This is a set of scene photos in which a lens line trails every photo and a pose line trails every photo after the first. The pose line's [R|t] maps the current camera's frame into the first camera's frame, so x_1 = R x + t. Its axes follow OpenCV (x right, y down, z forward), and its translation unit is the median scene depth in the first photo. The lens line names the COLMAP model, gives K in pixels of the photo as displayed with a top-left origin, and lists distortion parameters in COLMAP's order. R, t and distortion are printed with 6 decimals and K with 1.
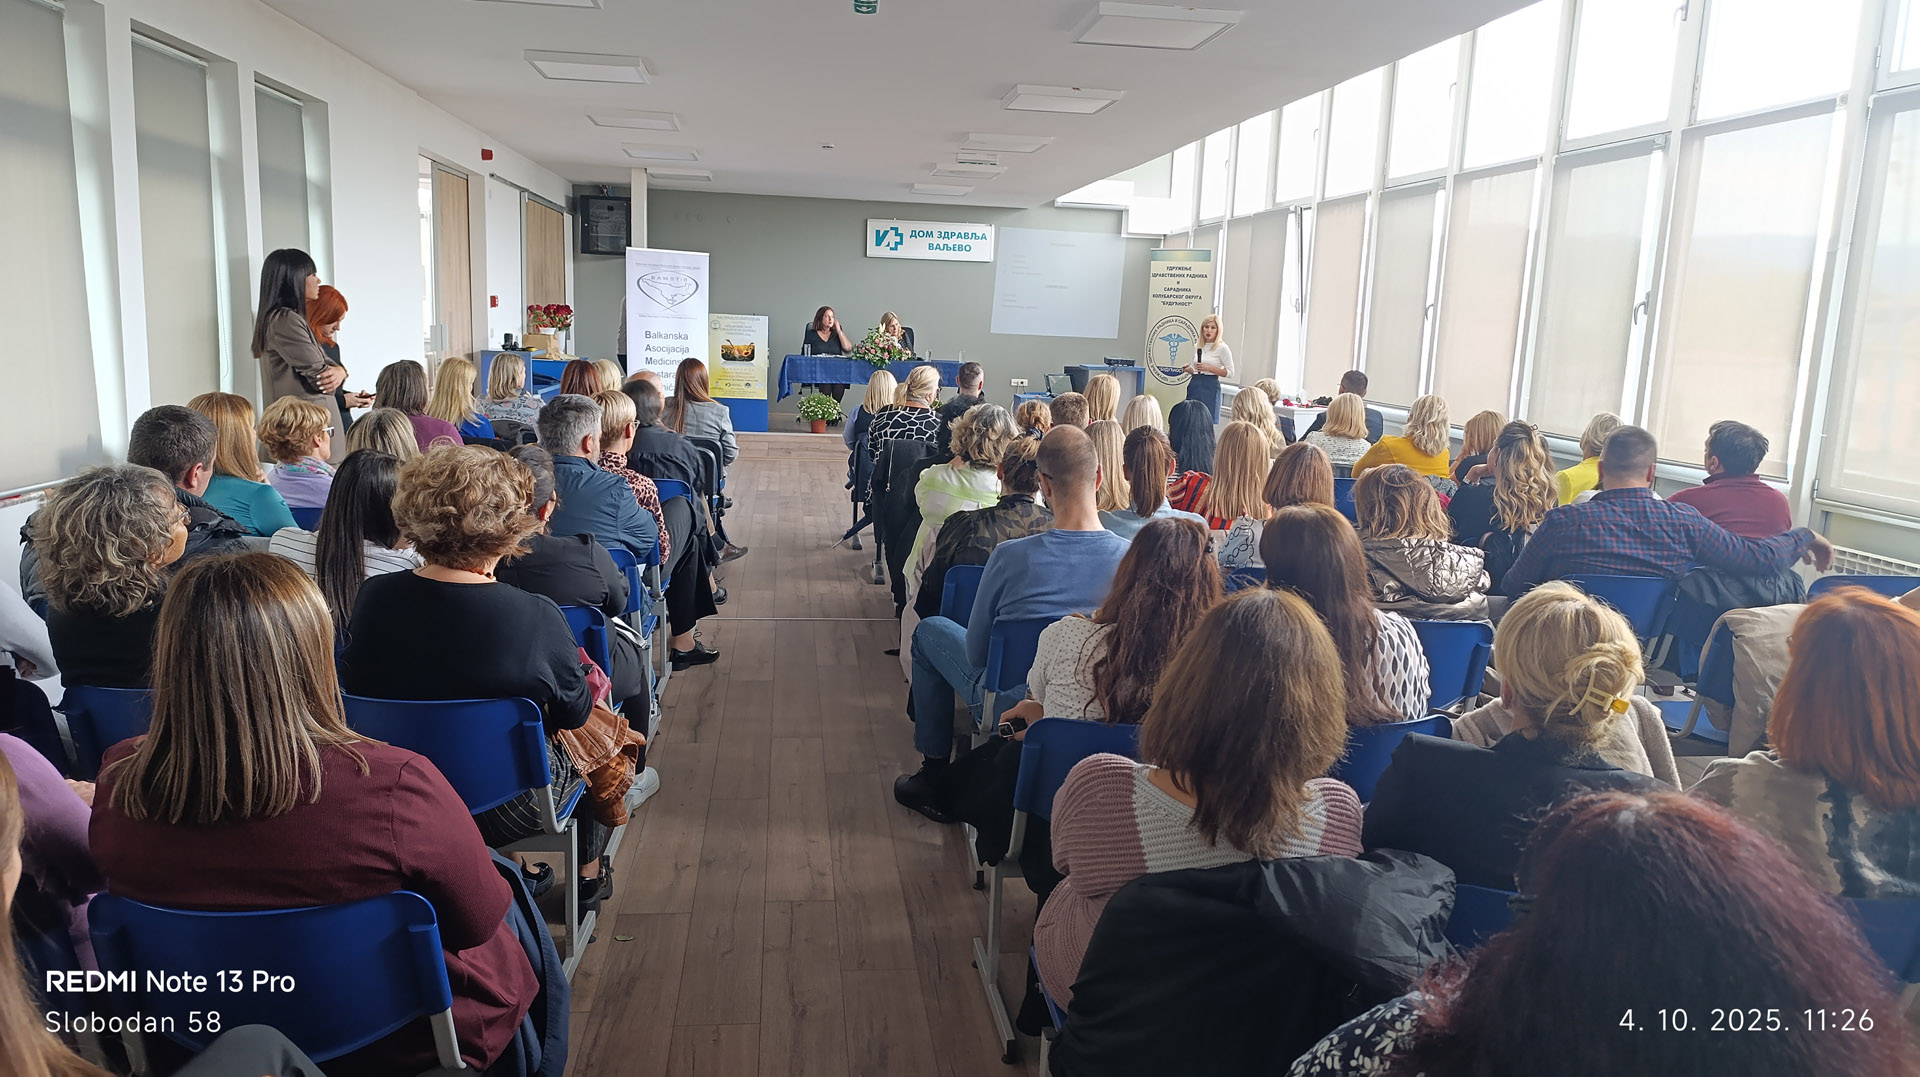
lens RADIAL K [[1294.6, 0, 960.0], [0, 1294.6, 538.5], [0, 0, 1]] dist [0.046284, -0.057205]
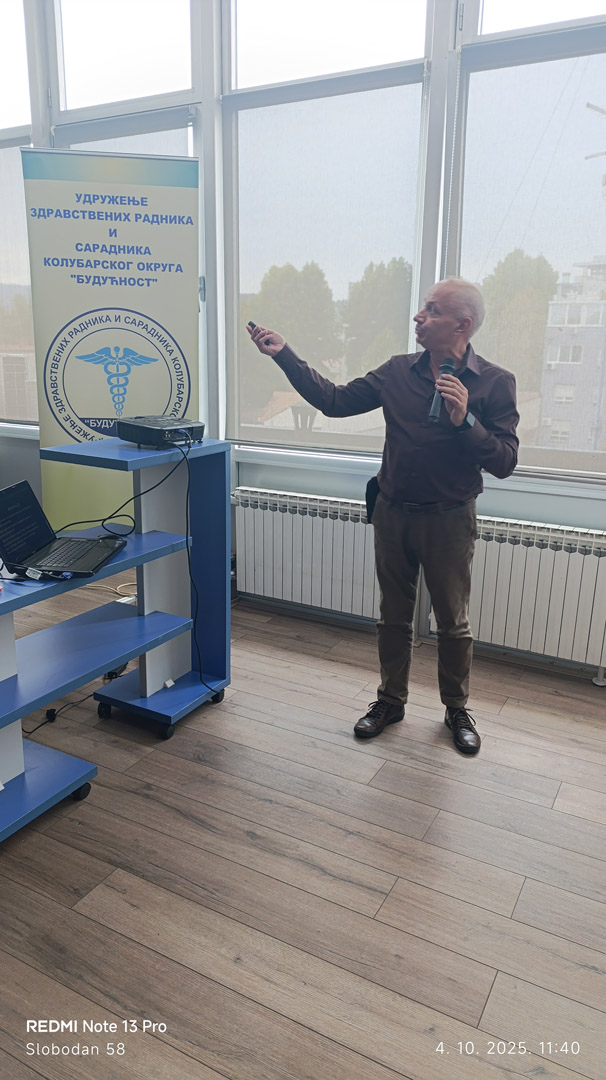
lens RADIAL K [[732.7, 0, 303.0], [0, 732.7, 540.0], [0, 0, 1]] dist [0.039542, -0.046808]
pose [[0.587827, -0.234802, 0.774163, -0.019272], [0.140831, 0.972042, 0.187885, -0.130040], [-0.796634, -0.001418, 0.604460, 0.782115]]
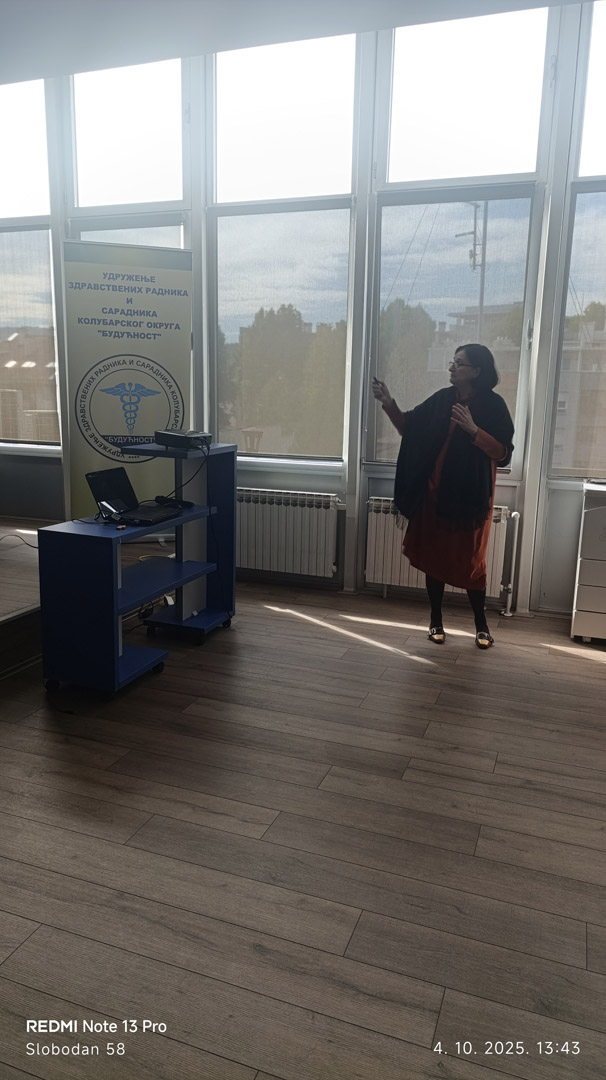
lens RADIAL K [[732.7, 0, 303.0], [0, 732.7, 540.0], [0, 0, 1]] dist [0.039542, -0.046808]
pose [[0.464703, -0.205889, 0.861197, -0.123623], [0.145091, 0.977151, 0.155319, -0.125819], [-0.873499, 0.052775, 0.483958, 0.752672]]
